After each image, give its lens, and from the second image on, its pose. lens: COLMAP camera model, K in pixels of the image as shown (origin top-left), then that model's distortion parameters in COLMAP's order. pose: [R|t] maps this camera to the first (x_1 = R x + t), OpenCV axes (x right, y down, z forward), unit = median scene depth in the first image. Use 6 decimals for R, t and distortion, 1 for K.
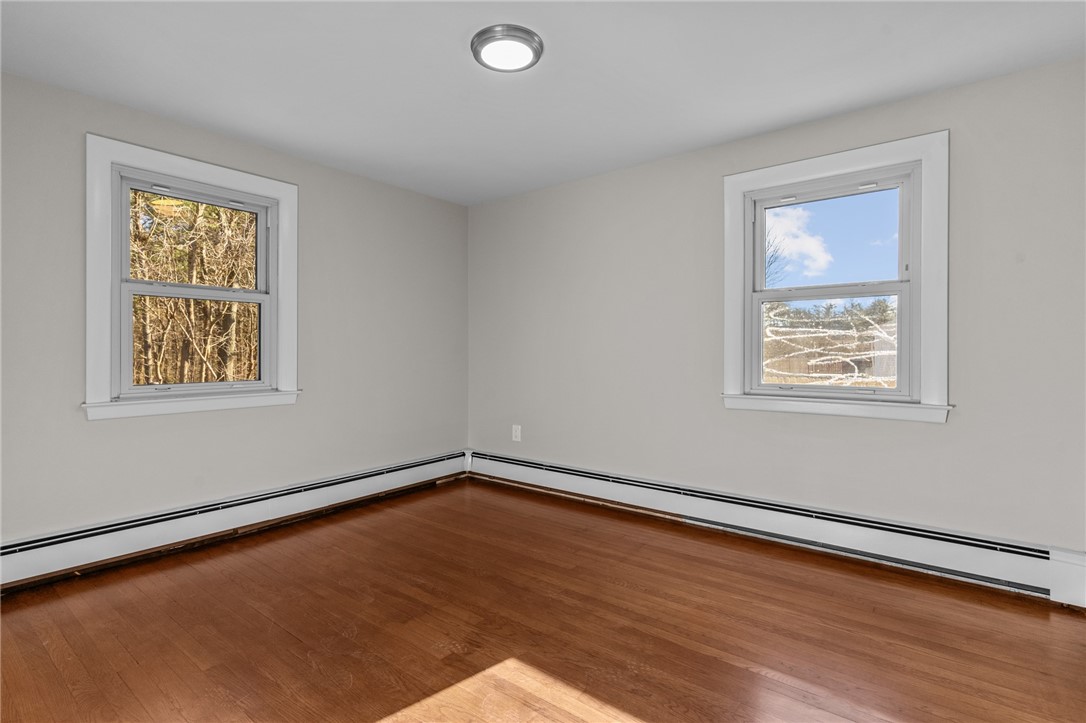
lens RADIAL K [[524.4, 0, 529.6], [0, 524.4, 354.0], [0, 0, 1]] dist [0.003309, 0.000459]
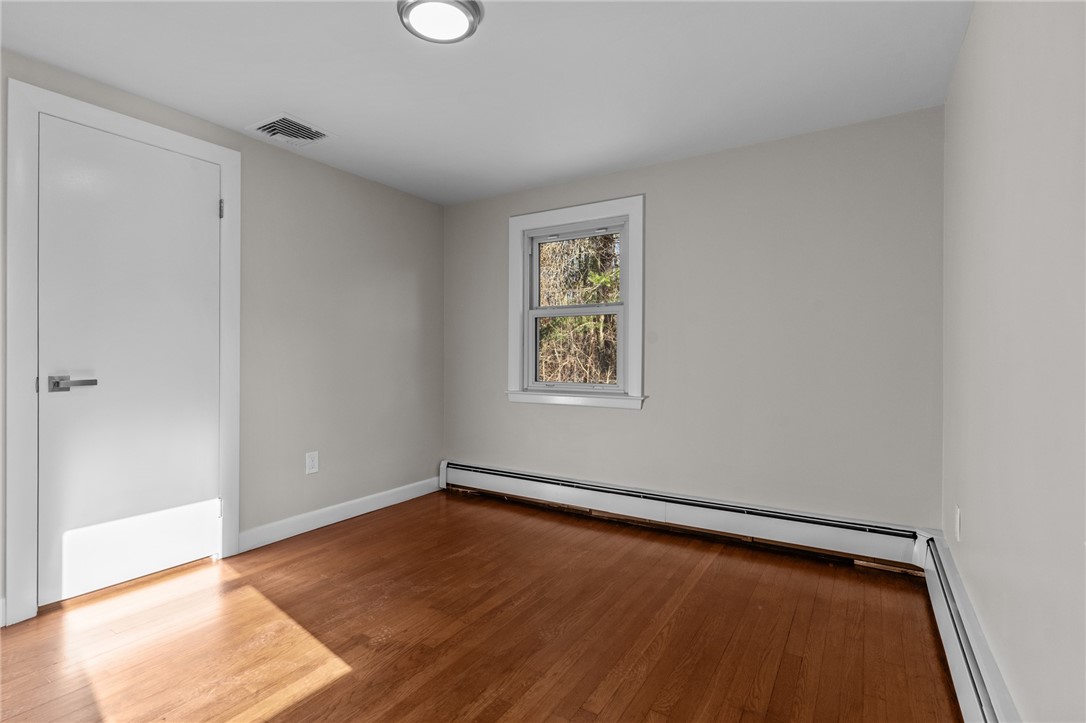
lens RADIAL K [[524.4, 0, 529.6], [0, 524.4, 354.0], [0, 0, 1]] dist [0.003309, 0.000459]
pose [[0.116172, -0.005175, -0.993216, 0.647607], [-0.009851, 0.999931, -0.006363, -0.004847], [0.993180, 0.010524, 0.116113, 0.803603]]
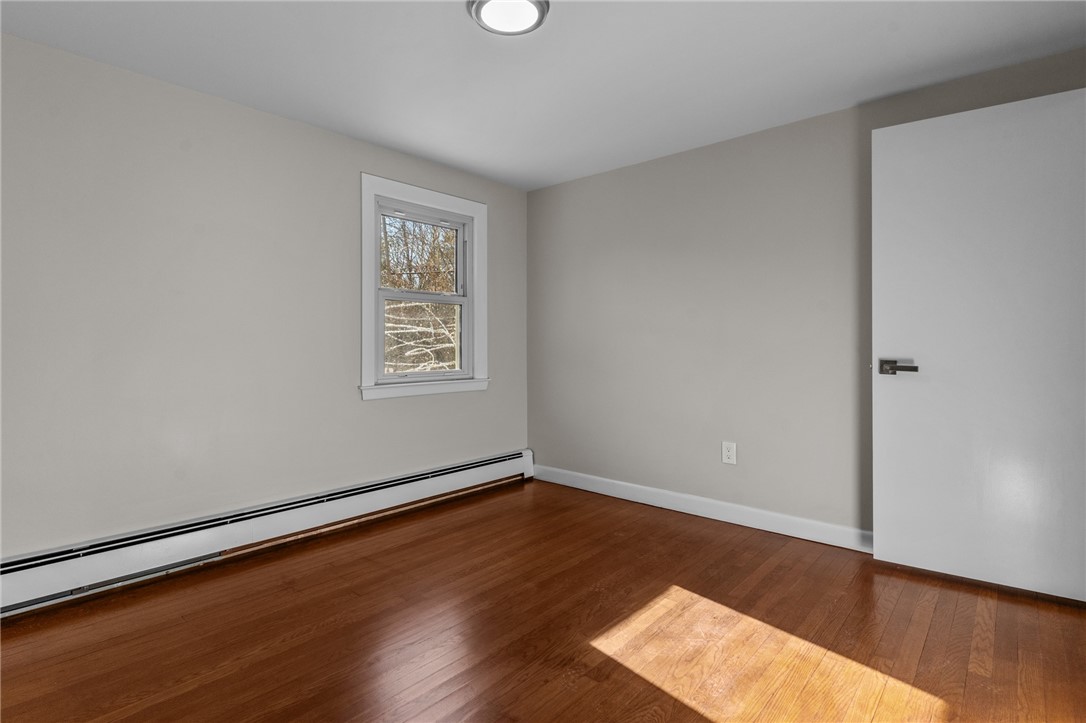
lens RADIAL K [[544.6, 0, 515.9], [0, 544.6, 342.0], [0, 0, 1]] dist [0.004195, 0.001922]
pose [[0.072150, 0.005813, 0.997377, -0.739208], [0.008124, 0.999946, -0.006416, -0.000351], [-0.997361, 0.008565, 0.072098, 0.705728]]
